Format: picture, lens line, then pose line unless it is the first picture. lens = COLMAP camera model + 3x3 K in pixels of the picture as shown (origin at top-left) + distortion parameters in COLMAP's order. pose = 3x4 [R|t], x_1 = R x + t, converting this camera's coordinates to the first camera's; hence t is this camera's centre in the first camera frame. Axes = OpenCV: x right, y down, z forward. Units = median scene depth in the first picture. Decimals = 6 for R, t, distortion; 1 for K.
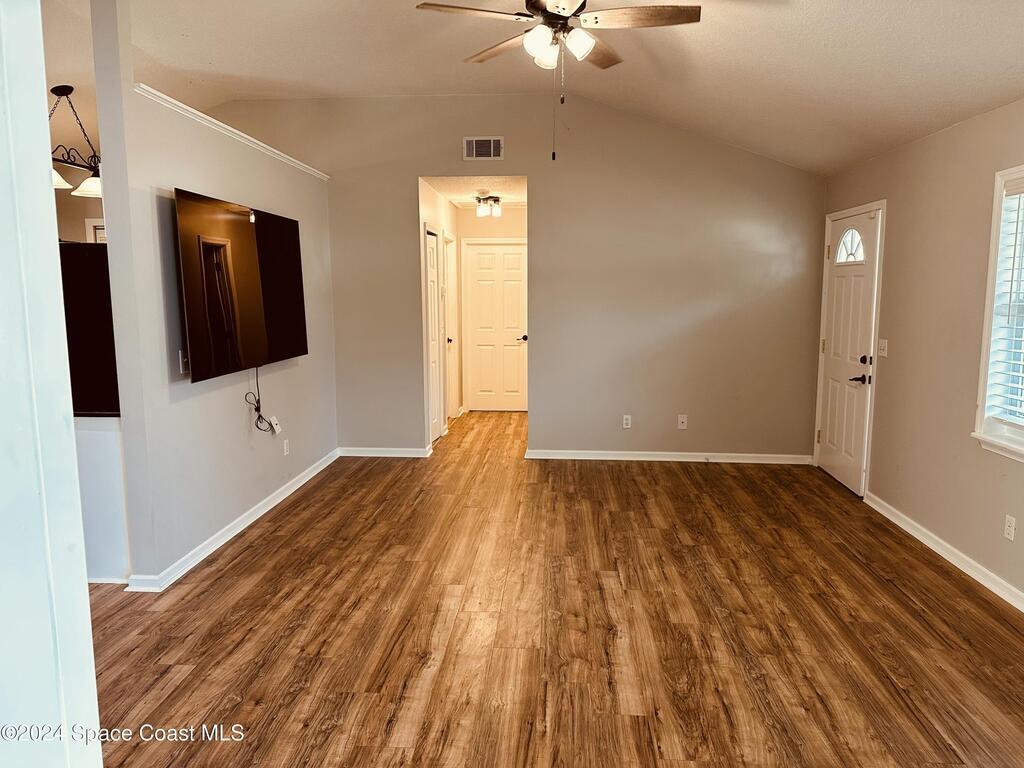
lens RADIAL K [[726.7, 0, 505.6], [0, 726.7, 381.7], [0, 0, 1]] dist [0.009836, -0.000175]
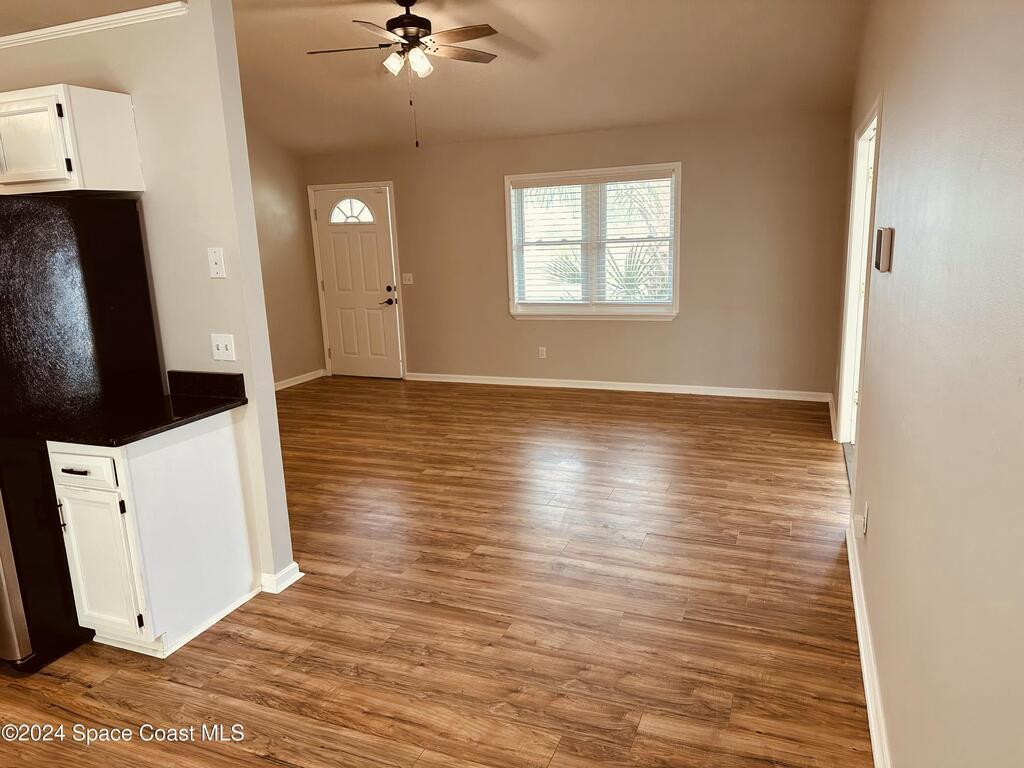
lens RADIAL K [[732.4, 0, 512.0], [0, 732.4, 384.0], [0, 0, 1]] dist [0.145453, -0.000067]
pose [[0.299026, -0.214263, 0.929879, -1.110480], [0.162367, 0.971680, 0.171682, -0.073147], [-0.940330, 0.099645, 0.325347, 0.349835]]
